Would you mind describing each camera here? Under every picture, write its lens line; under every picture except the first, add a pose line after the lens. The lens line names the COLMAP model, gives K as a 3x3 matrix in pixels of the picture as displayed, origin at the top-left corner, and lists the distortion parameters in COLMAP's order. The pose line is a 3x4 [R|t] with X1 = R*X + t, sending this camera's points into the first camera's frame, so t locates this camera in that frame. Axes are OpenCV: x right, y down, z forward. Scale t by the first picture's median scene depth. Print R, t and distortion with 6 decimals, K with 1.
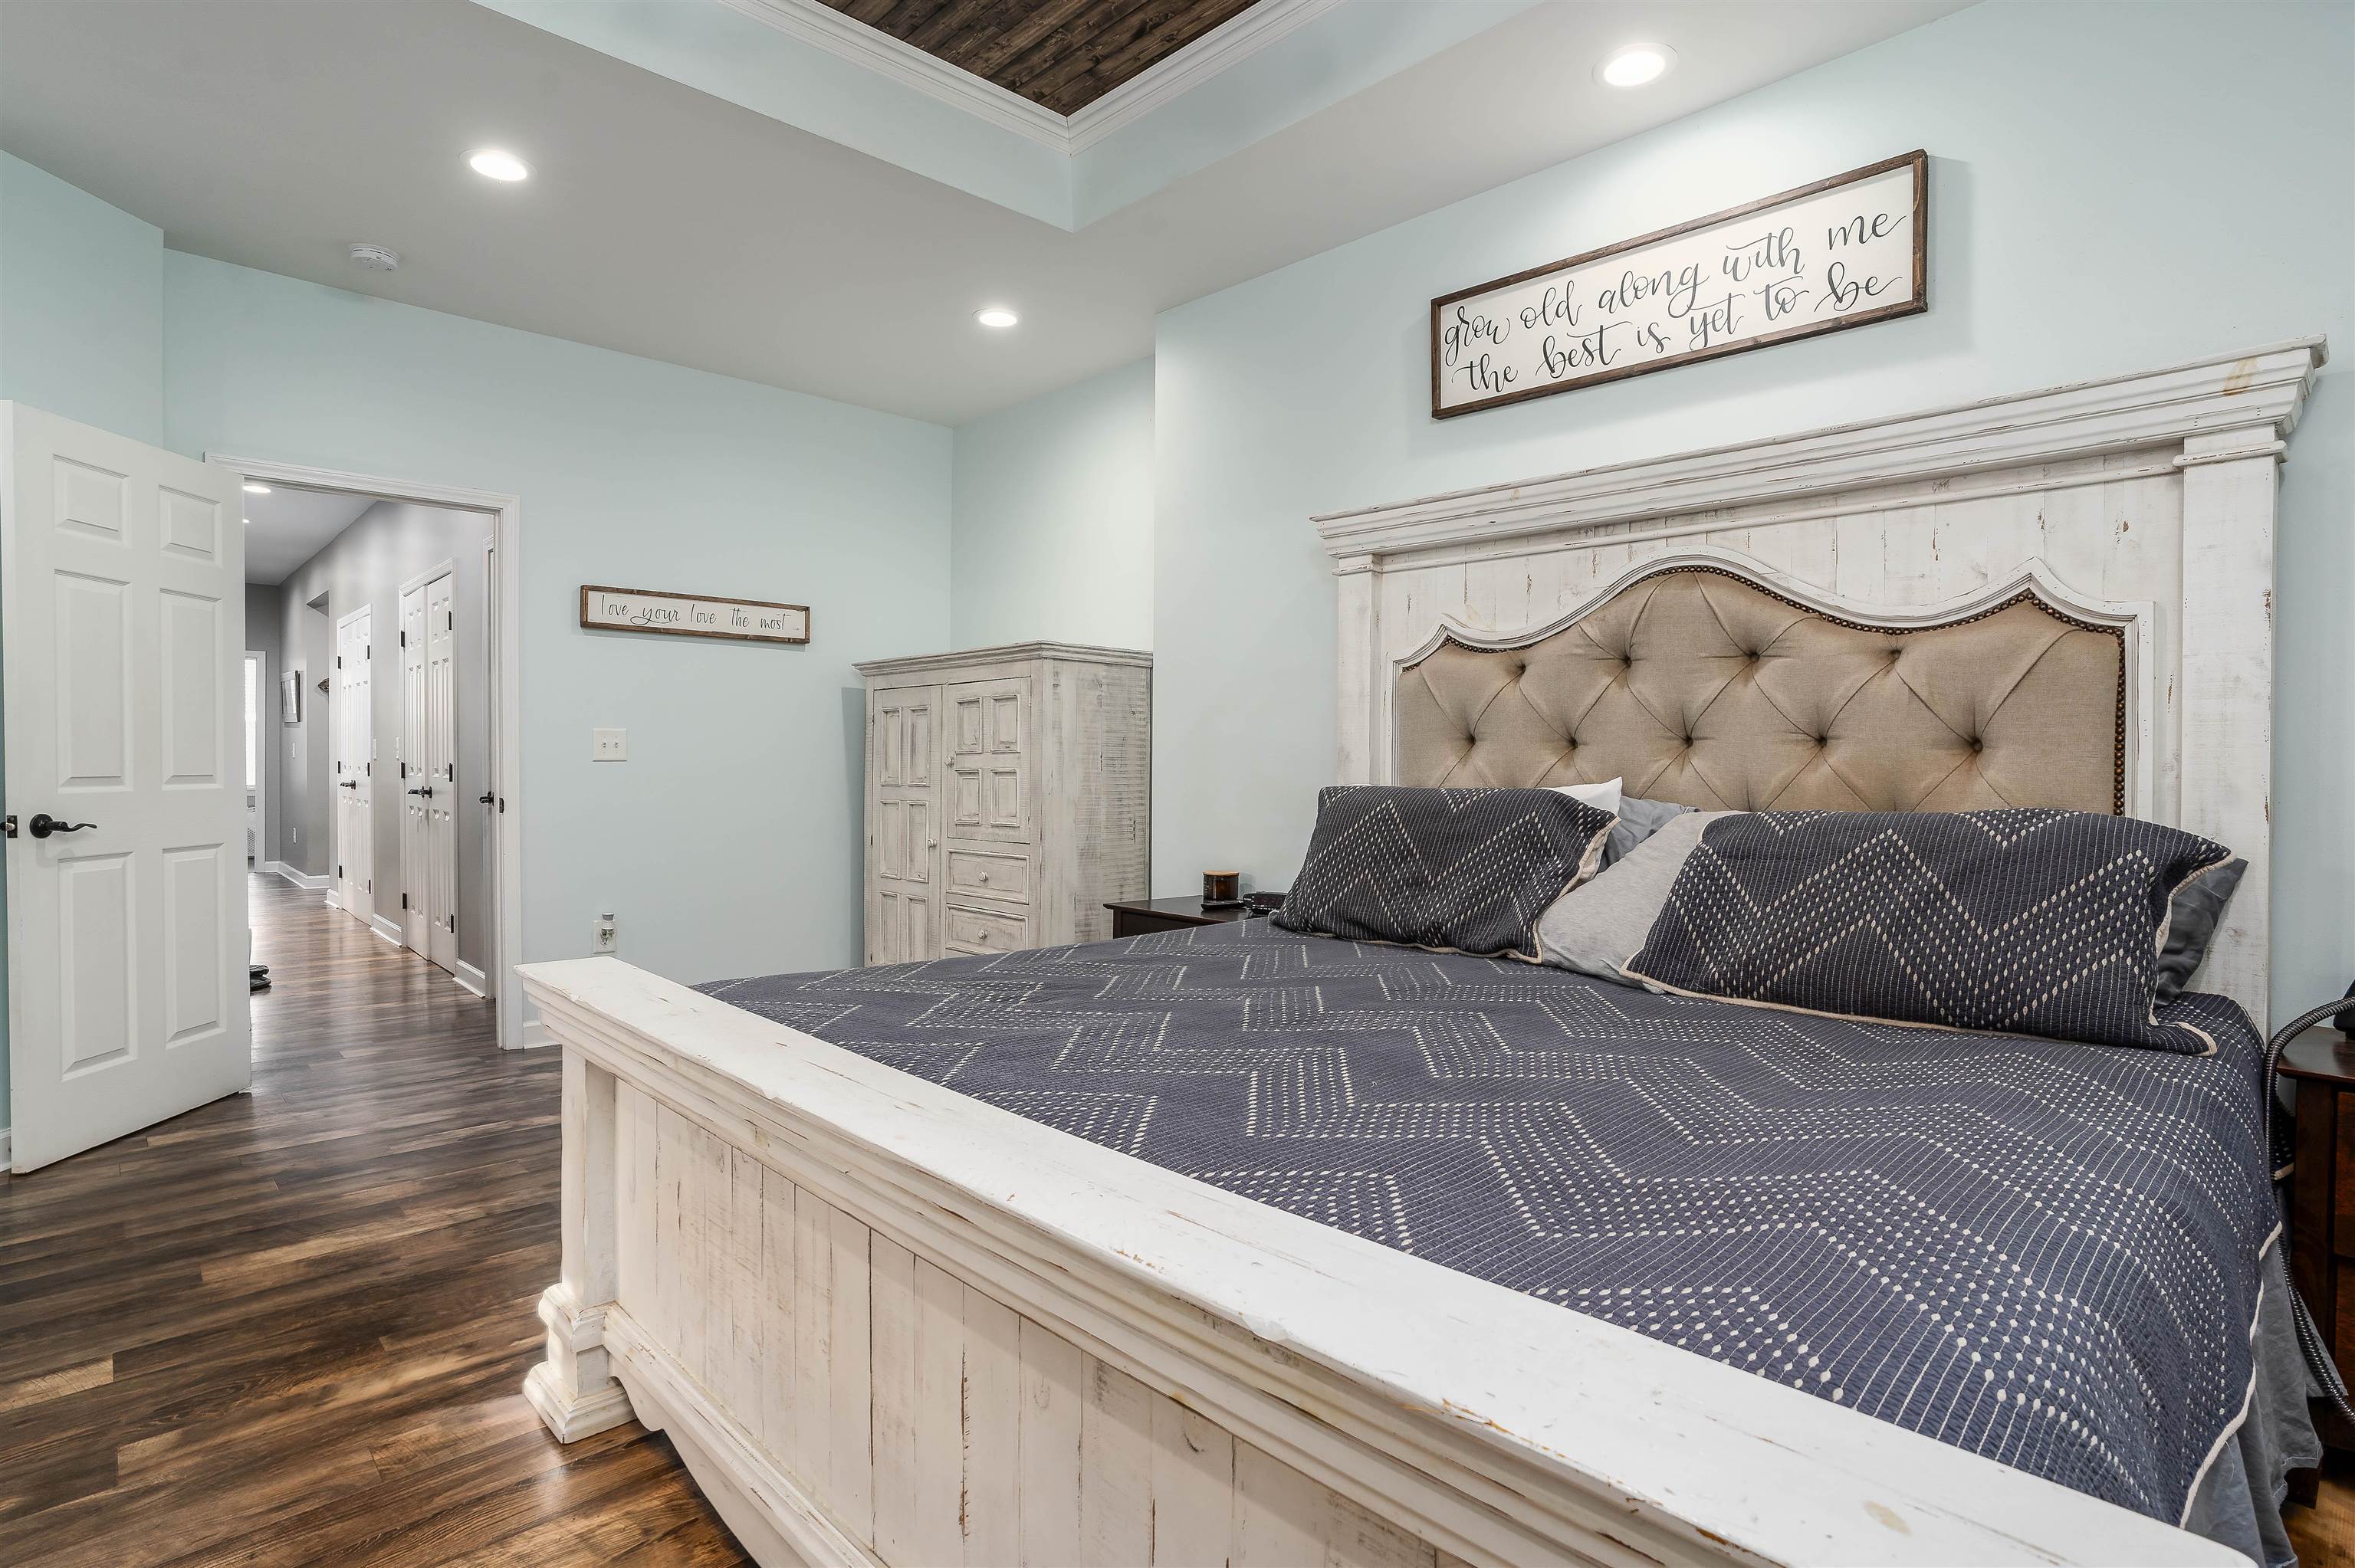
lens RADIAL K [[1205.2, 0, 1171.1], [0, 1205.2, 780.6], [0, 0, 1]] dist [-0.032813, 0.001263]
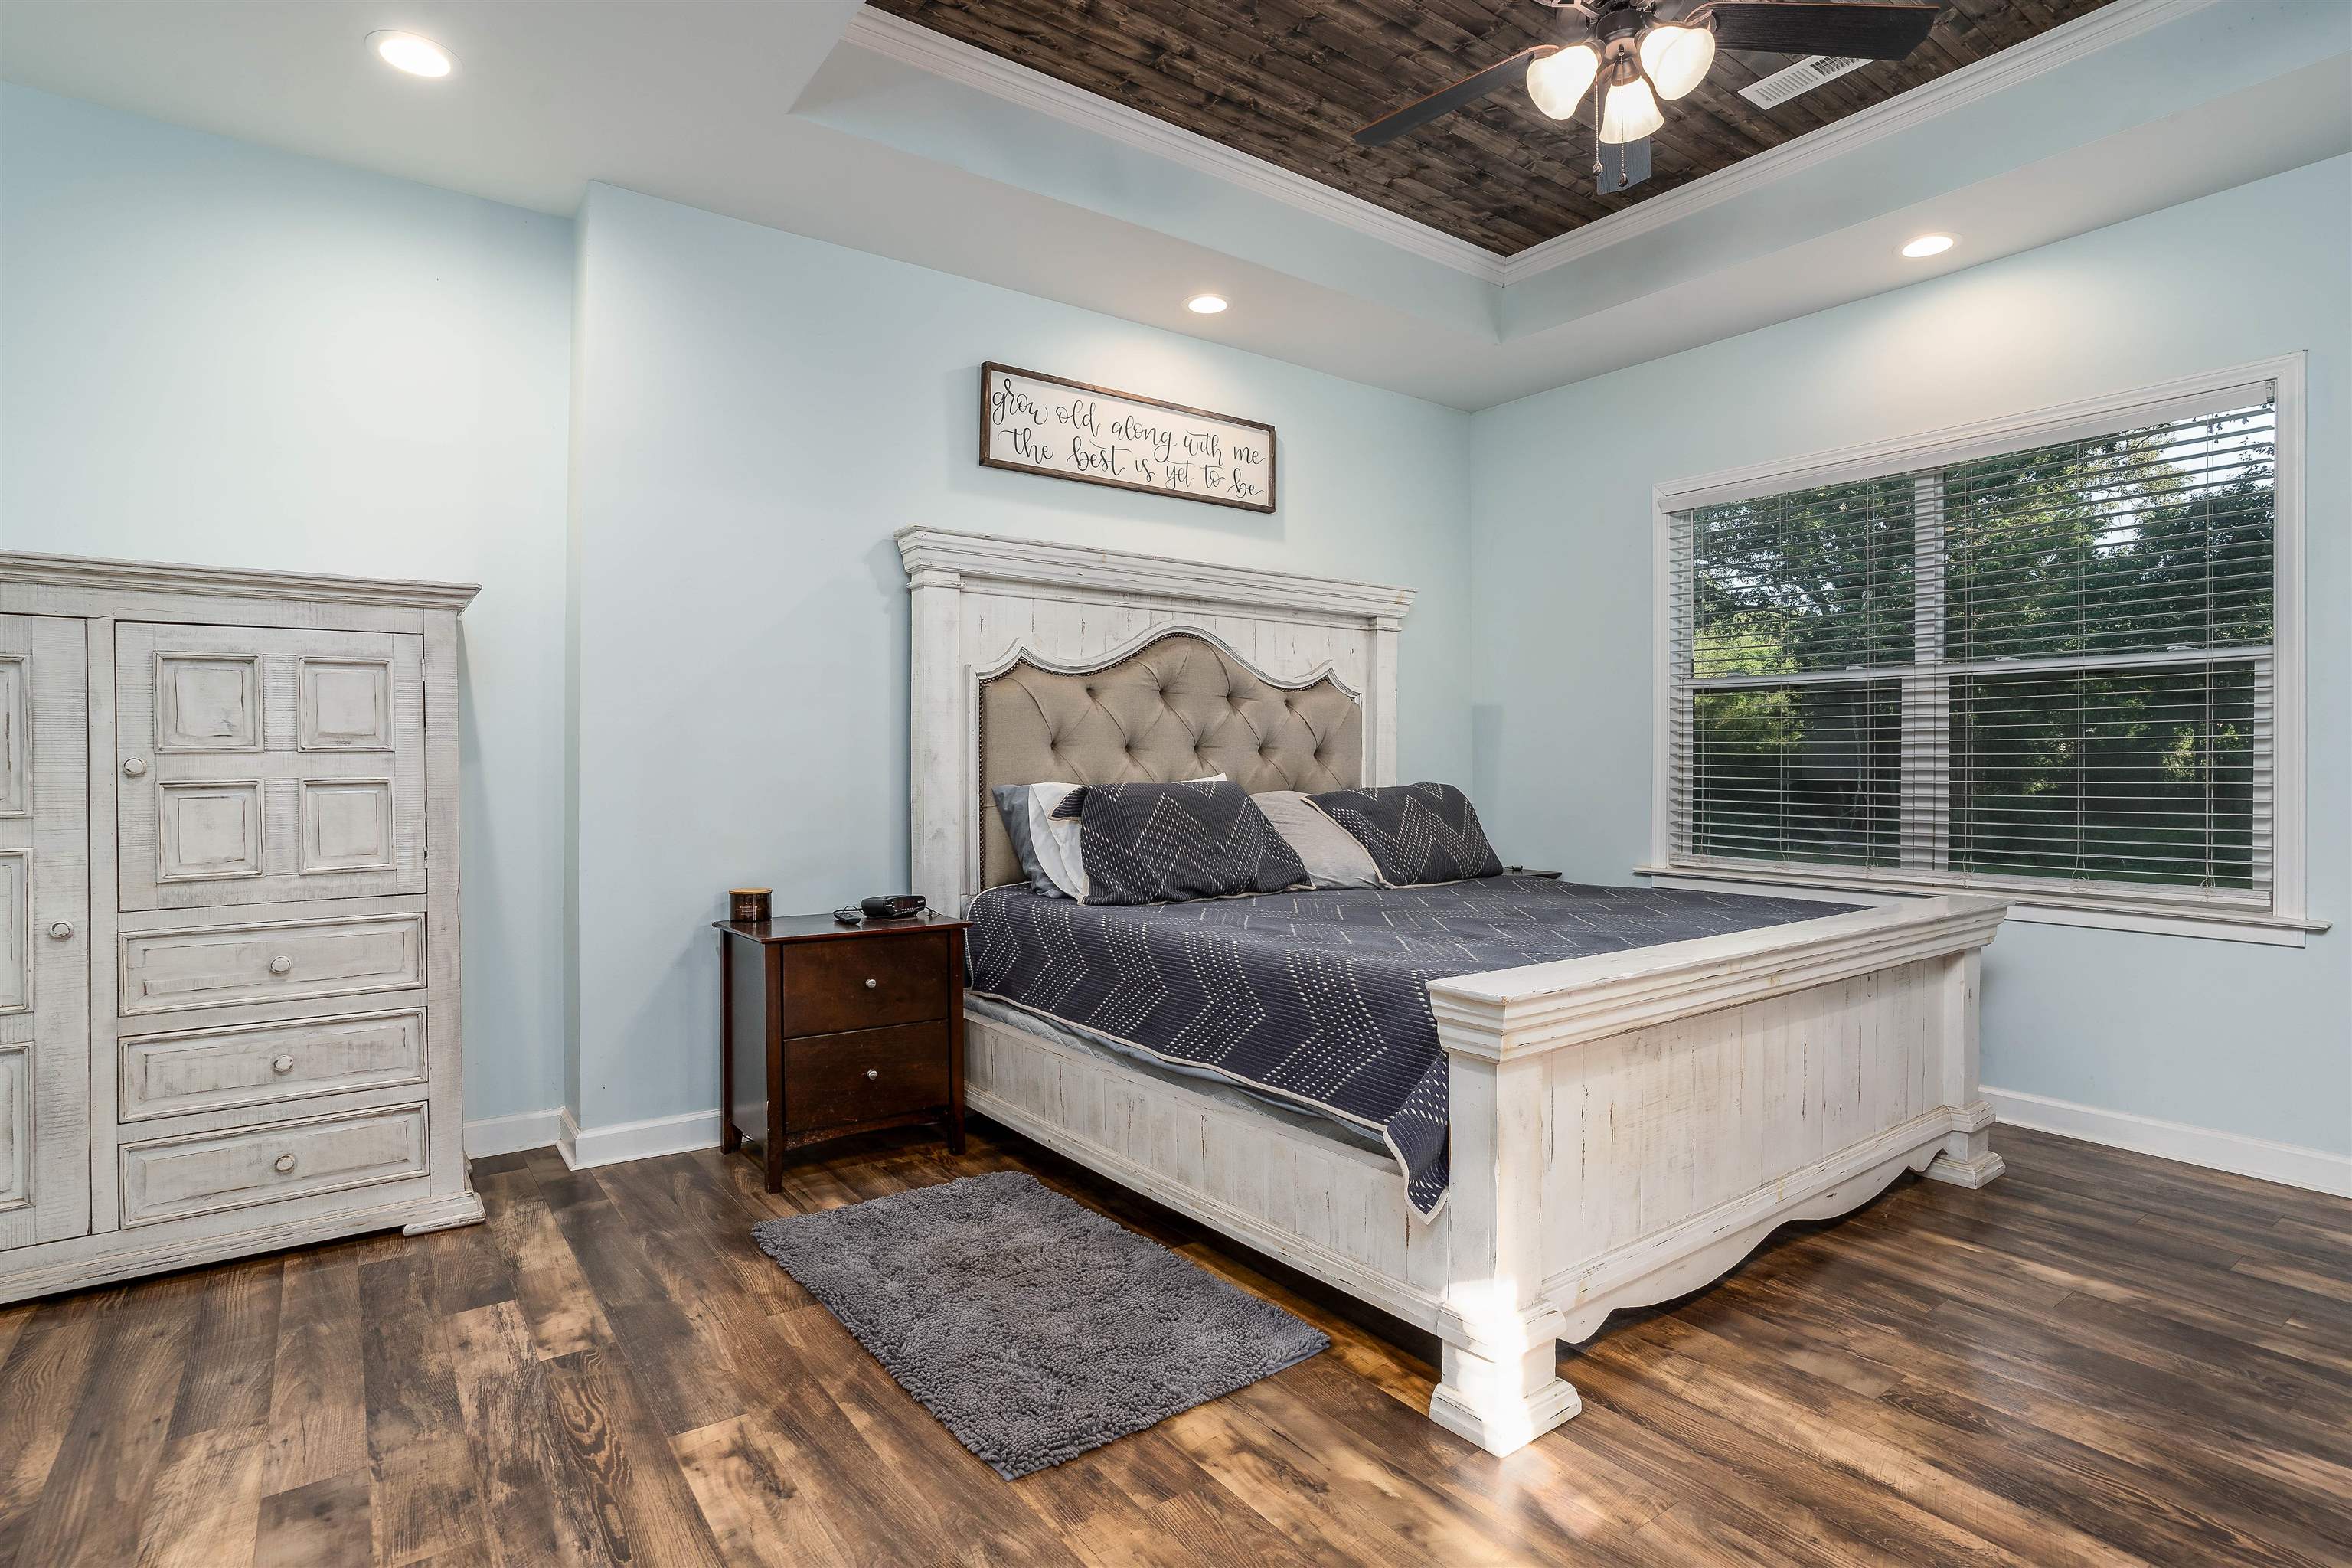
lens RADIAL K [[1203.9, 0, 1164.2], [0, 1203.9, 778.6], [0, 0, 1]] dist [-0.032813, 0.001263]
pose [[0.134079, -0.016781, 0.990829, -1.045431], [0.017970, 0.999733, 0.014500, -0.016619], [-0.990808, 0.015861, 0.134344, 0.787634]]
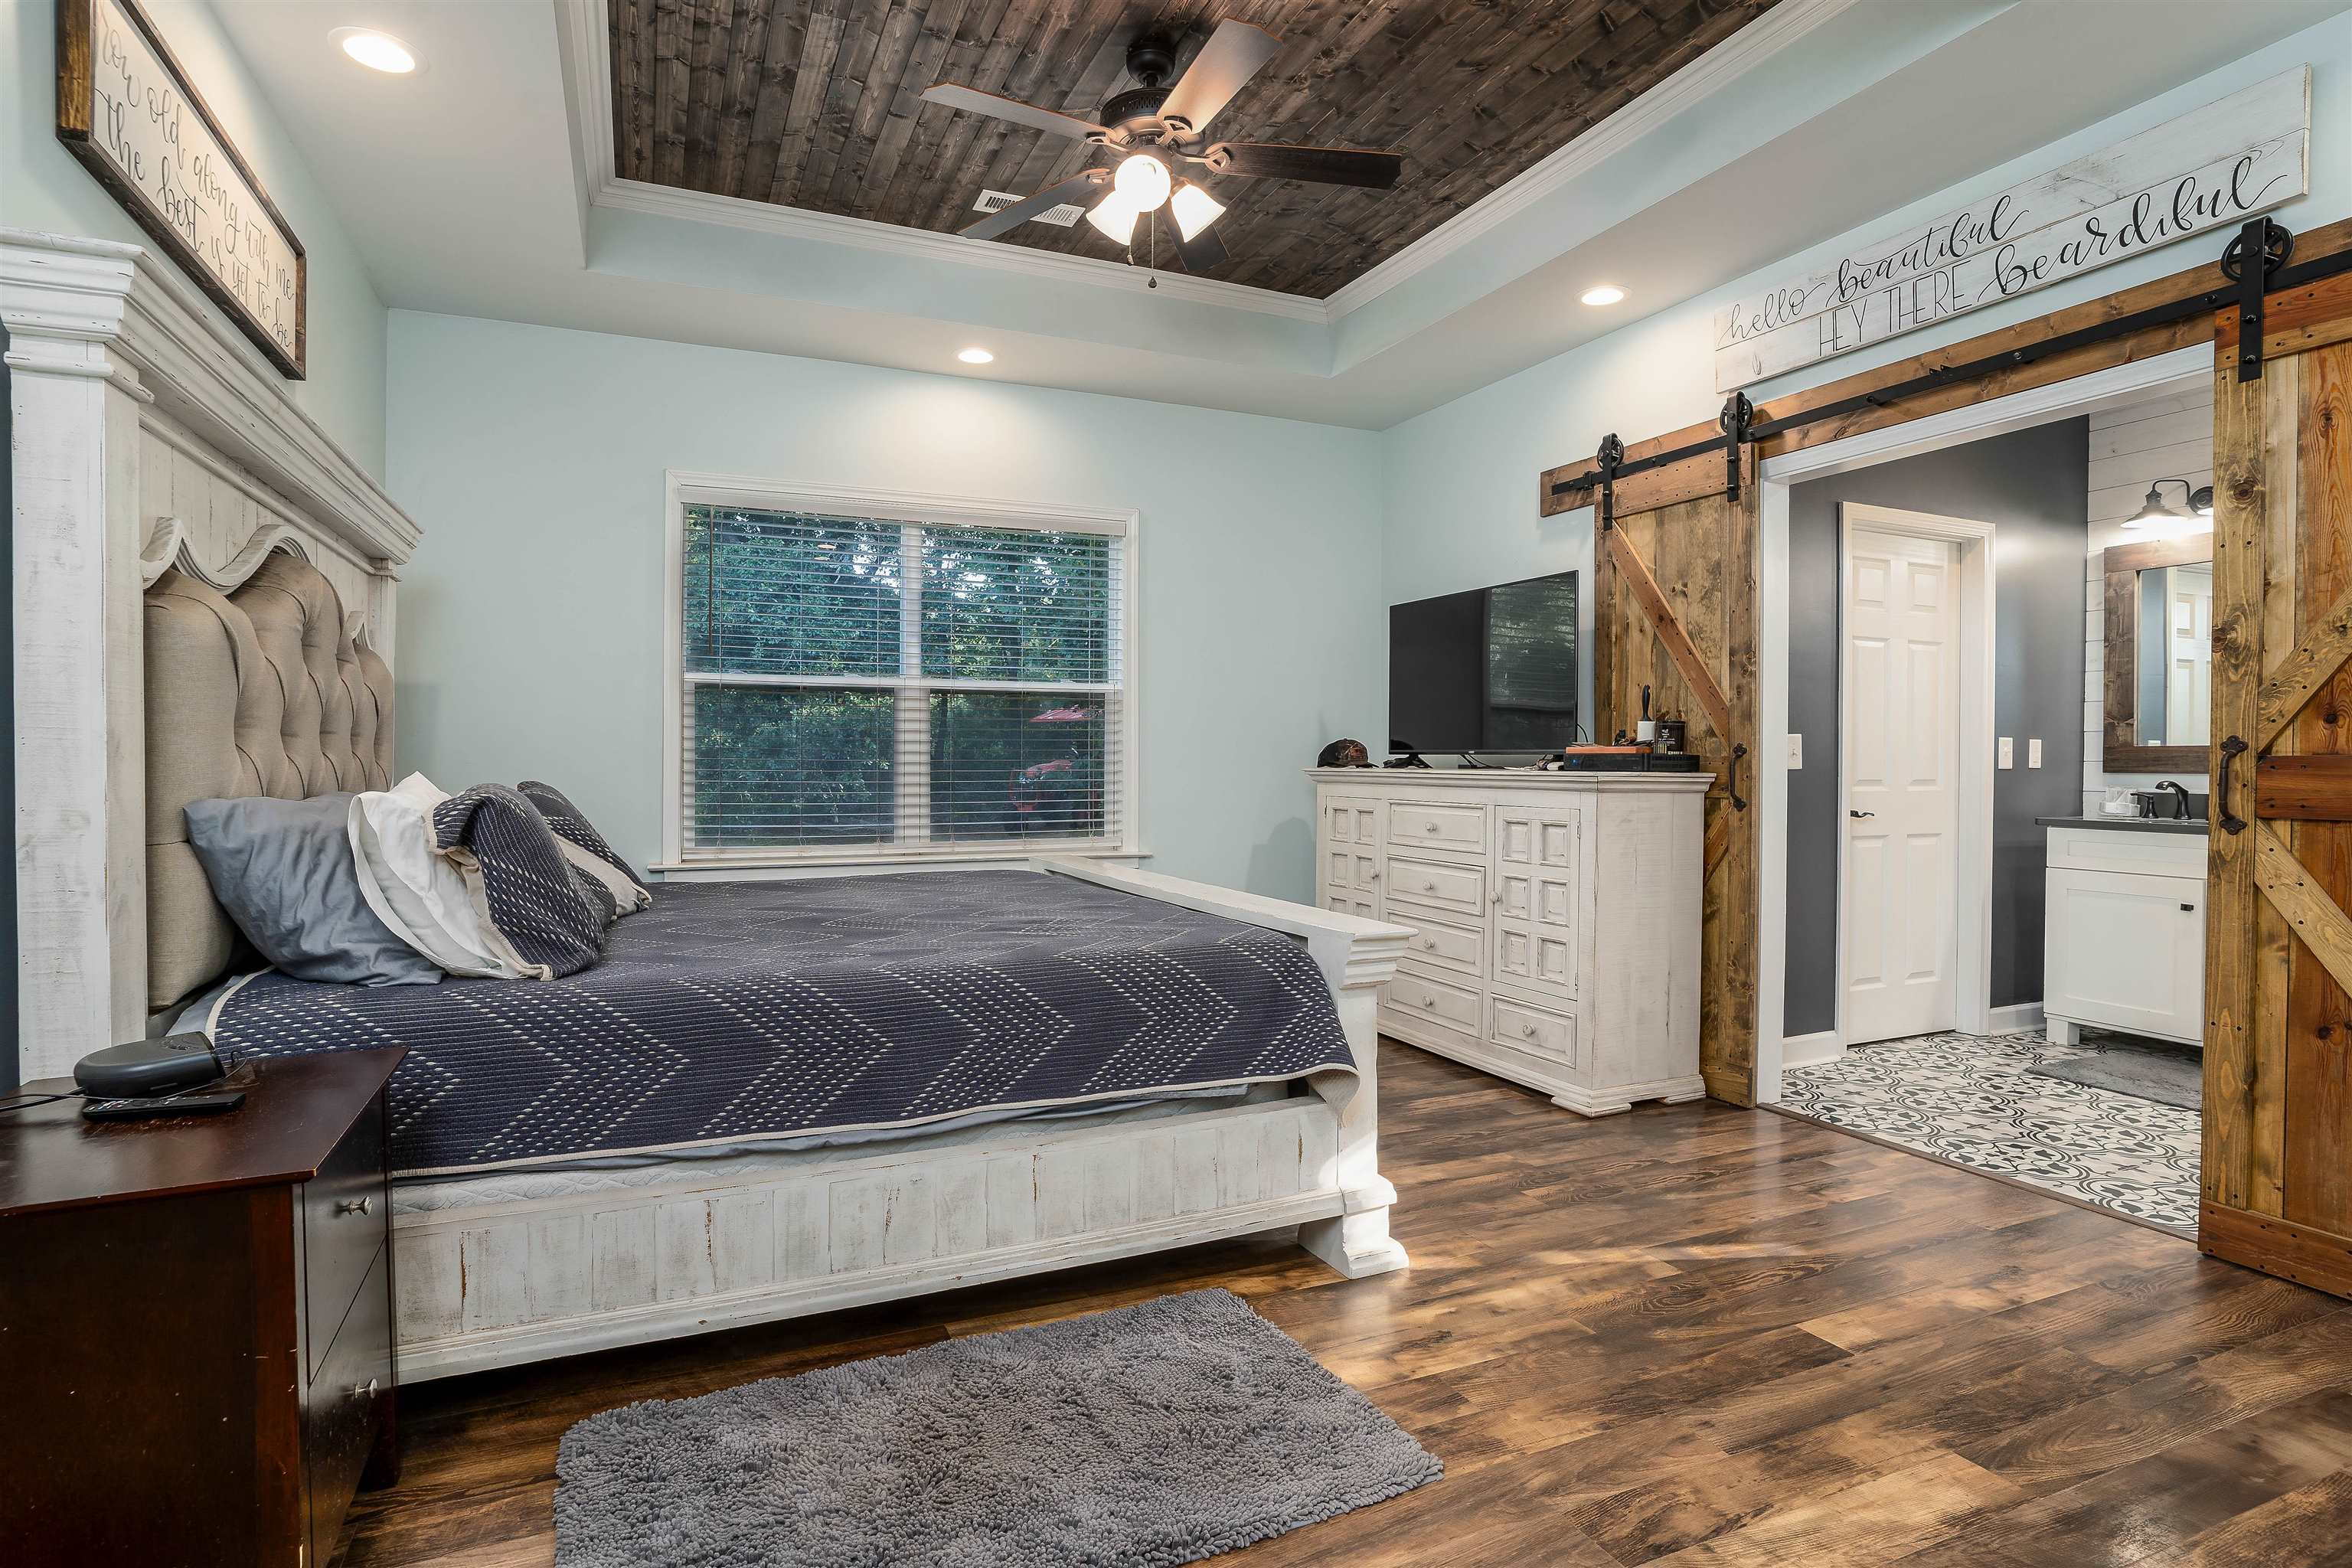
lens RADIAL K [[1203.9, 0, 1163.9], [0, 1203.9, 773.9], [0, 0, 1]] dist [-0.032813, 0.001263]
pose [[-0.943709, -0.010788, 0.330602, -0.502856], [-0.000236, 0.999490, 0.031940, -0.029042], [-0.330778, 0.030064, -0.943230, 1.590965]]
